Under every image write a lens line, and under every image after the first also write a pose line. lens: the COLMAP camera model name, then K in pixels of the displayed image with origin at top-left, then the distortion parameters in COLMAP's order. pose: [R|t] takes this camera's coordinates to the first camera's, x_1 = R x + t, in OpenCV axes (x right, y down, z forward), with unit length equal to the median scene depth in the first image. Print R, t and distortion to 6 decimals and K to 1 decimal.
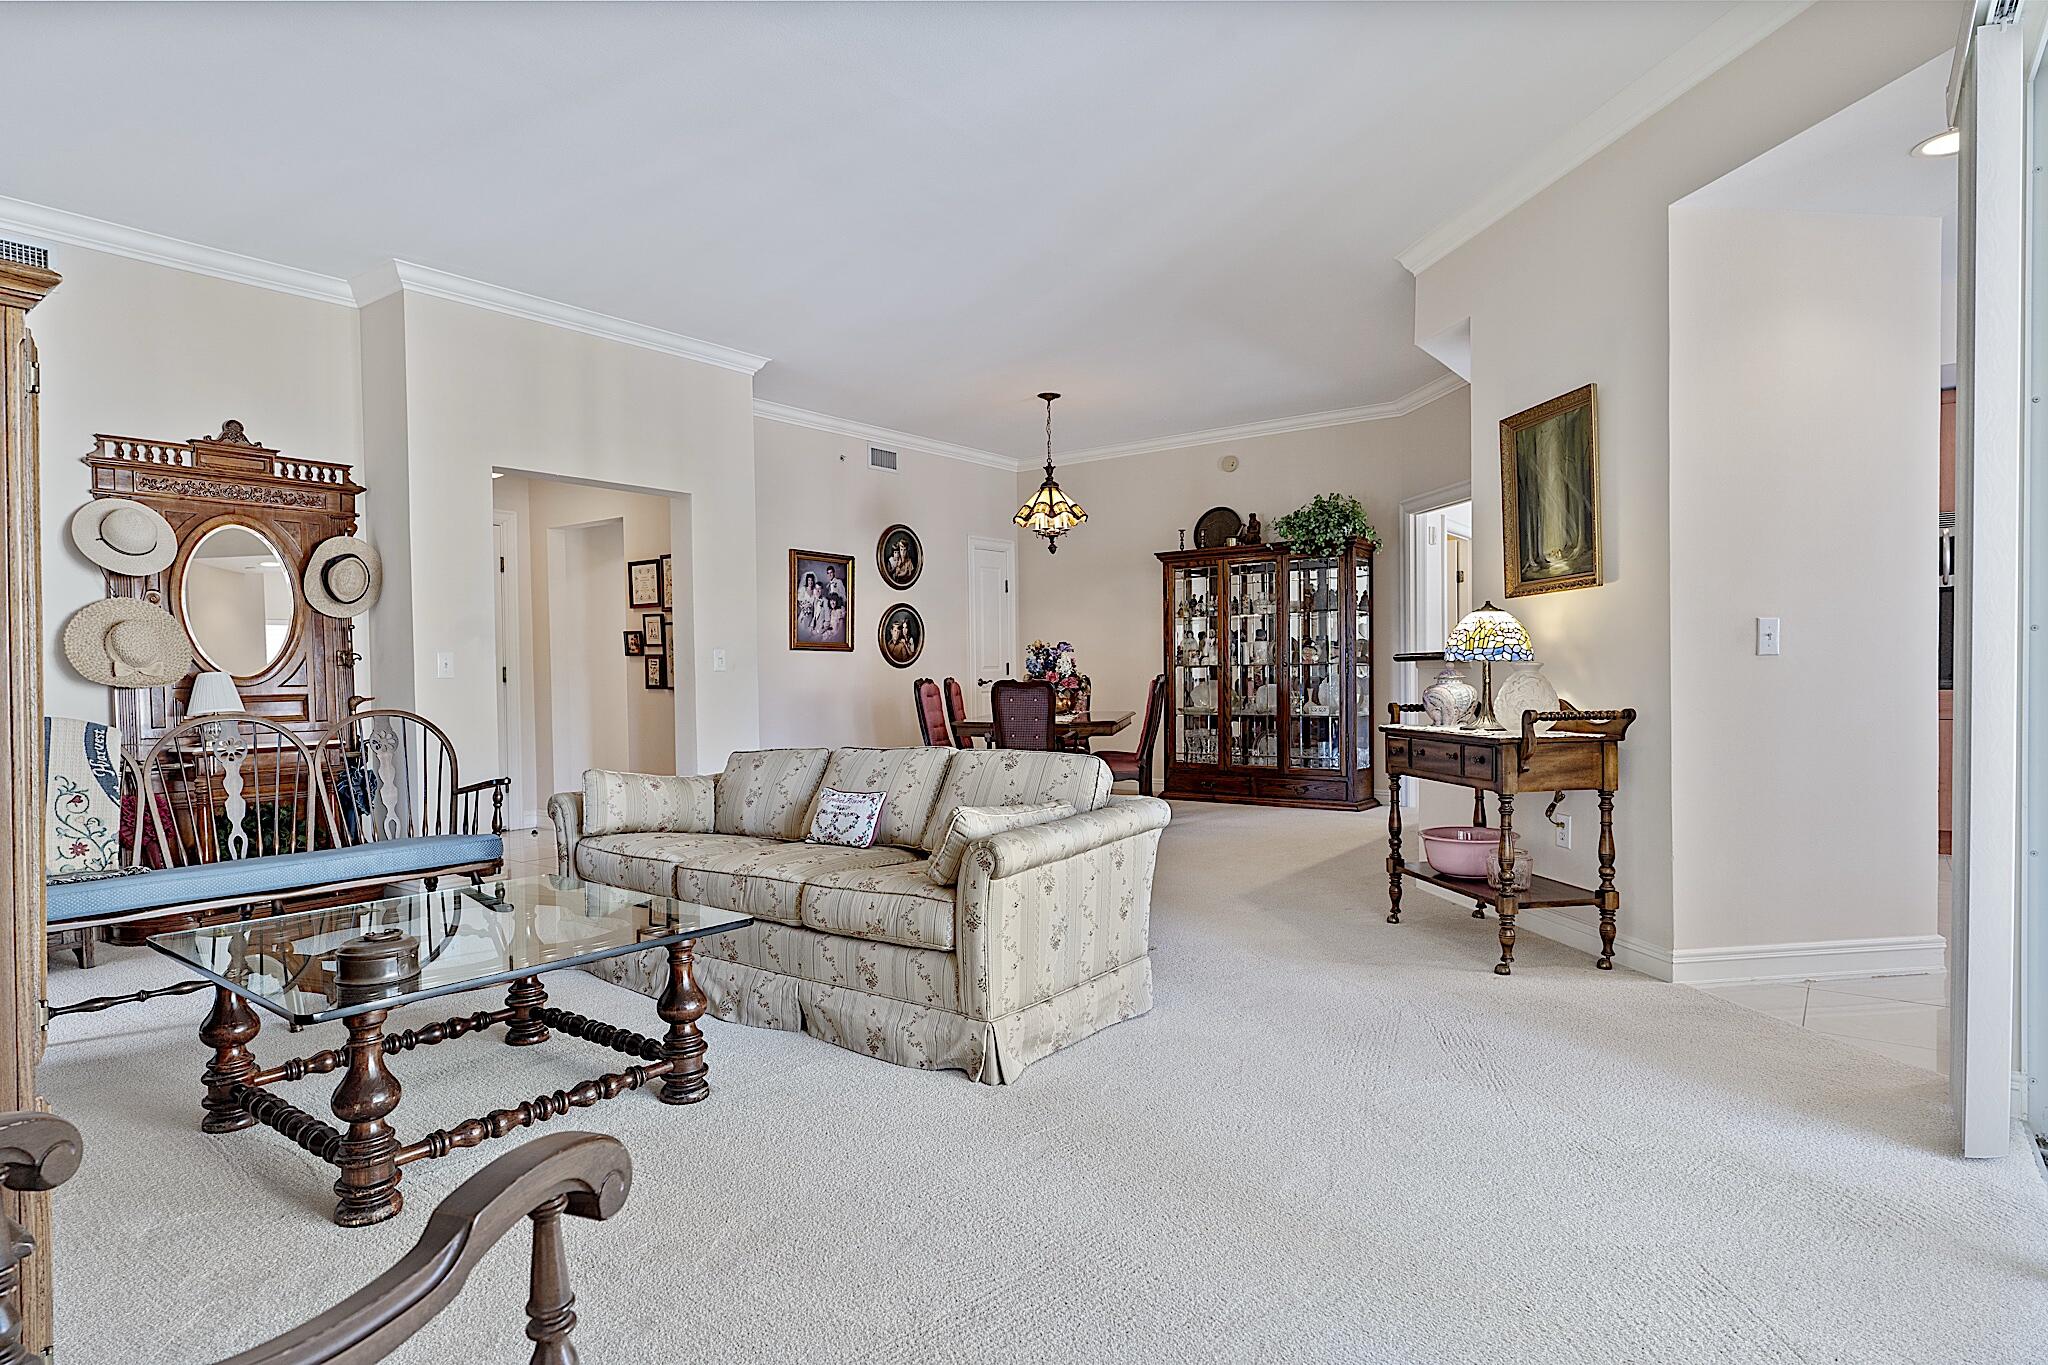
lens RADIAL K [[1123.3, 0, 1024.0], [0, 1123.3, 682.5], [0, 0, 1]] dist [-0.003202, -0.000747]
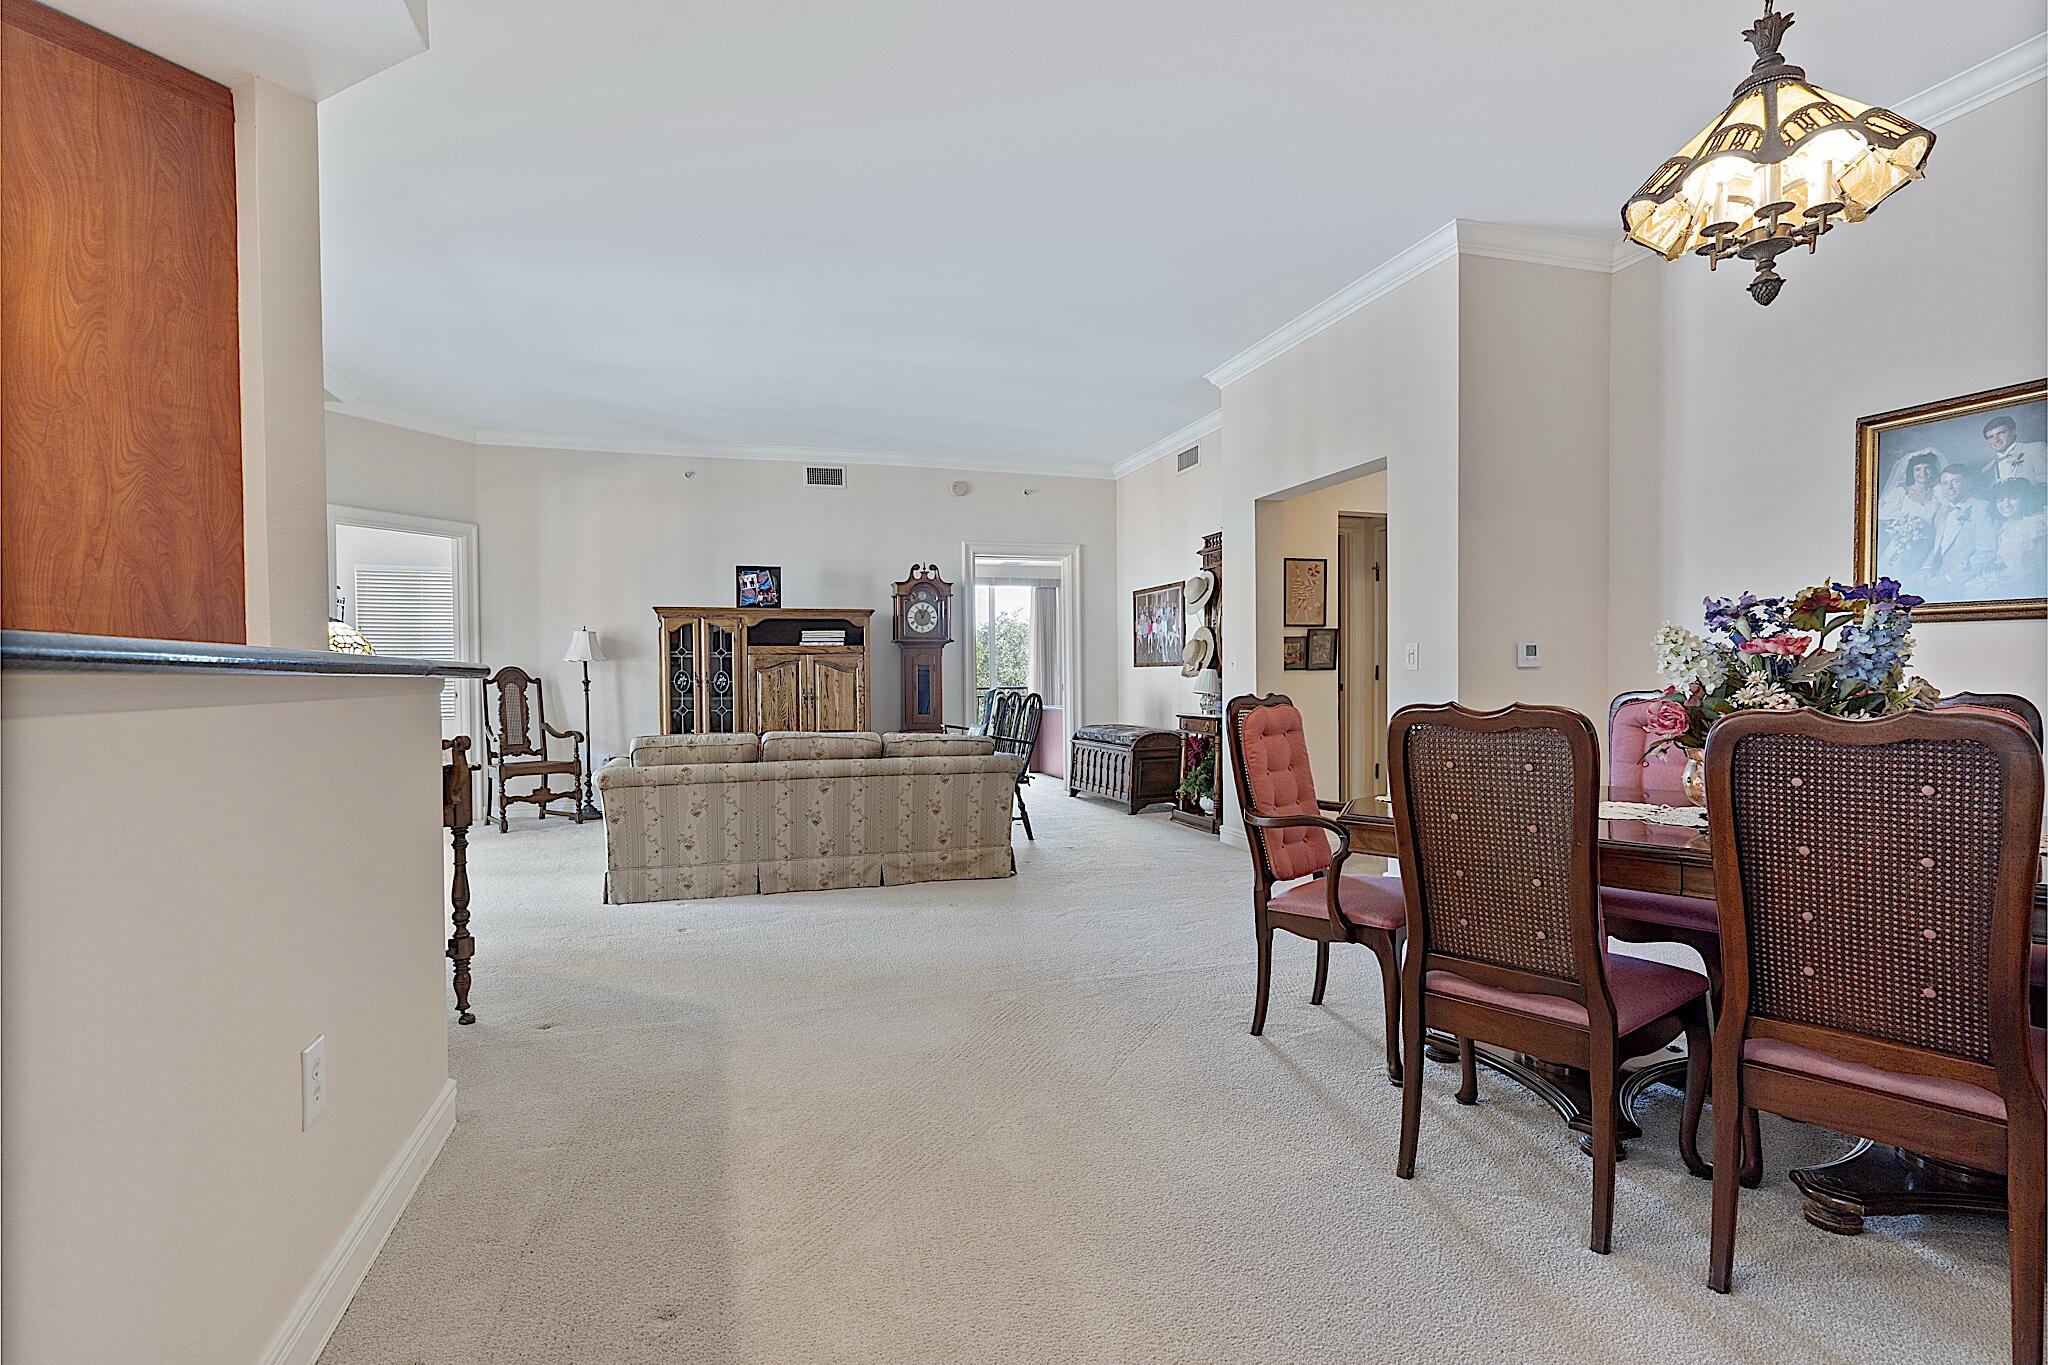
lens RADIAL K [[974.0, 0, 1015.6], [0, 974.0, 689.9], [0, 0, 1]] dist [0.005288, 0.001357]
pose [[-0.593022, 0.031216, -0.804581, 0.359322], [0.005895, 0.999390, 0.034429, -0.017682], [0.805164, 0.015674, -0.592844, 0.964625]]
